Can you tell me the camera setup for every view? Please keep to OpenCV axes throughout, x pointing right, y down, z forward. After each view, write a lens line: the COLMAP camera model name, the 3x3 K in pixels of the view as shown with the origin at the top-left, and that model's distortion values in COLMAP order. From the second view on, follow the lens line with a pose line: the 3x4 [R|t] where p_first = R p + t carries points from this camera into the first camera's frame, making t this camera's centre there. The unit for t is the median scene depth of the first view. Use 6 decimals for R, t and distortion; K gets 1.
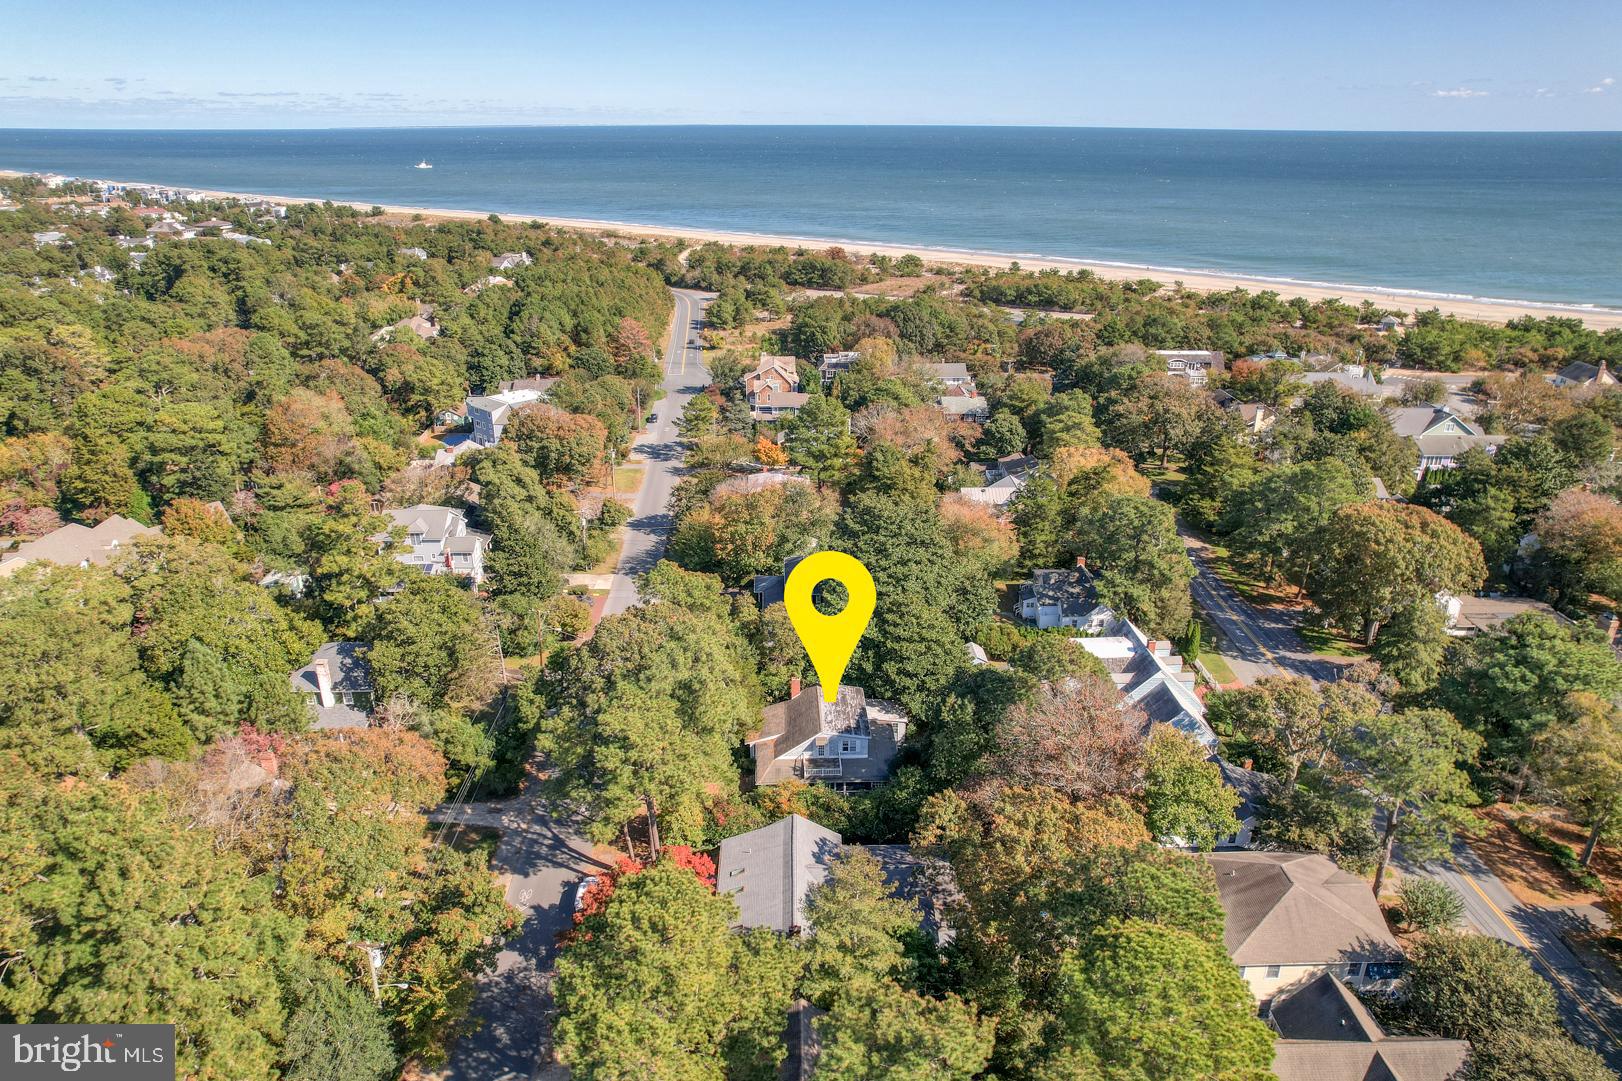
lens RADIAL K [[1068.5, 0, 779.9], [0, 1068.5, 533.0], [0, 0, 1]] dist [-0.068235, 0.062298]
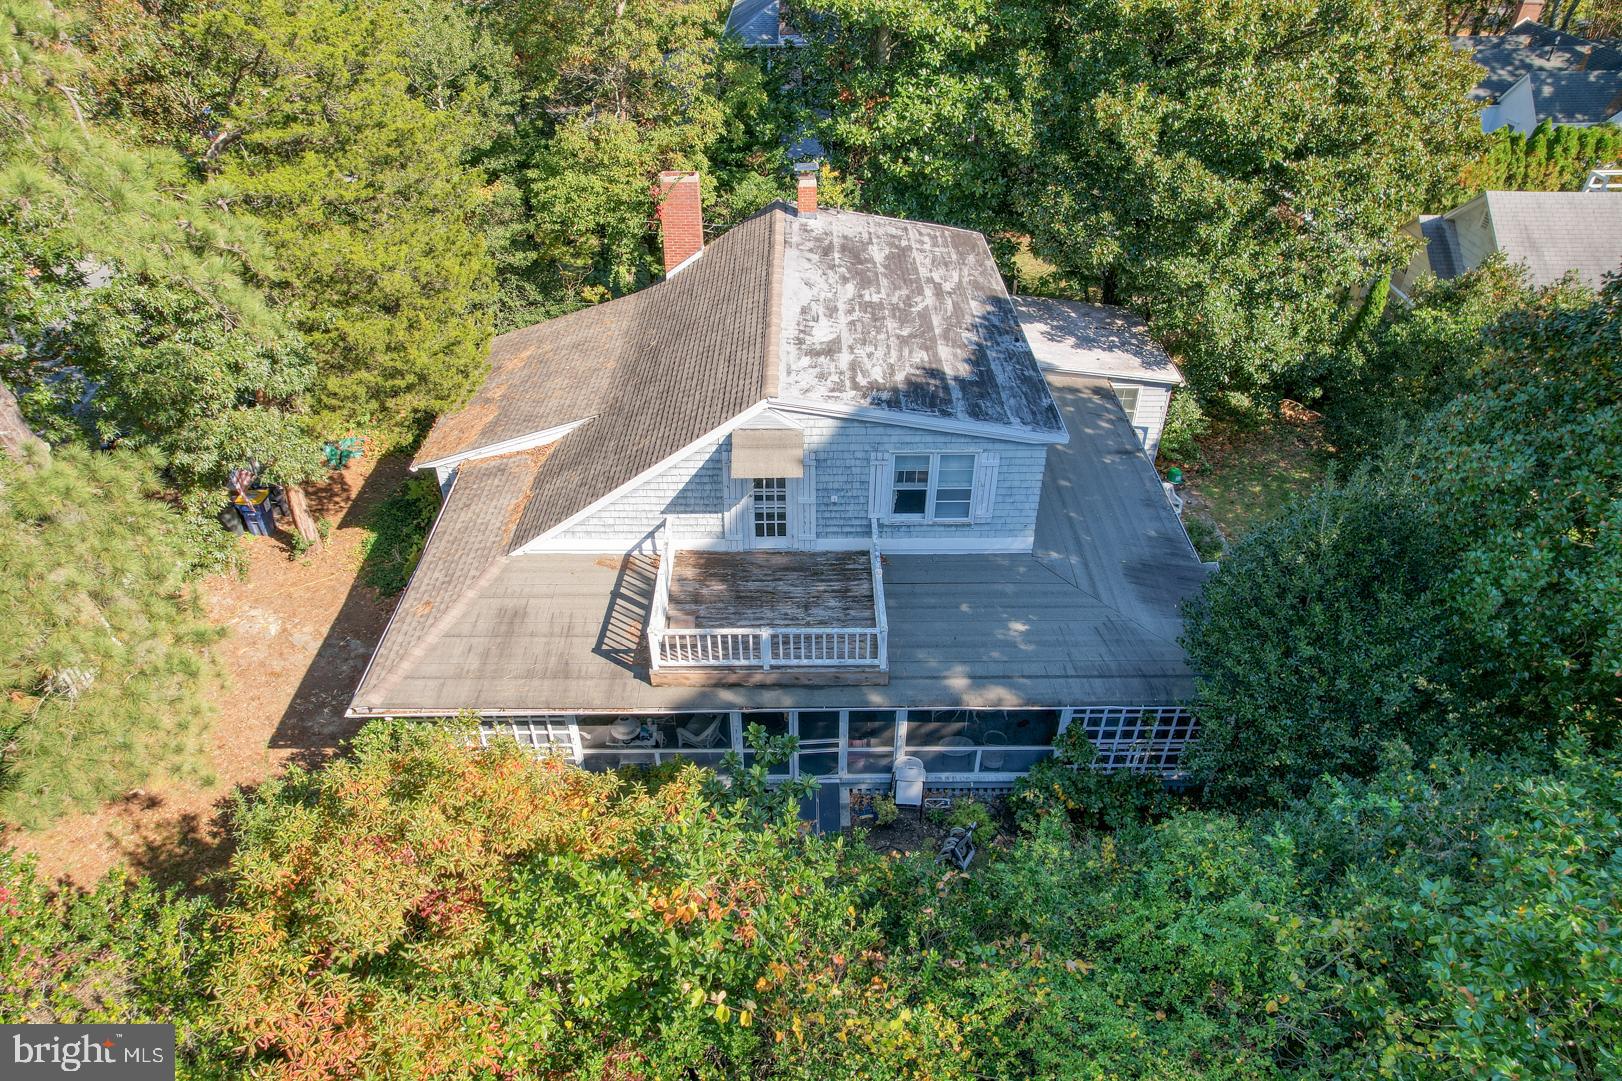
lens RADIAL K [[1068.5, 0, 787.5], [0, 1068.5, 523.7], [0, 0, 1]] dist [-0.068235, 0.062298]
pose [[0.999733, 0.012857, -0.019173, 0.035626], [-0.008097, 0.973081, 0.230322, 0.131393], [0.021619, -0.230105, 0.972926, 0.655393]]
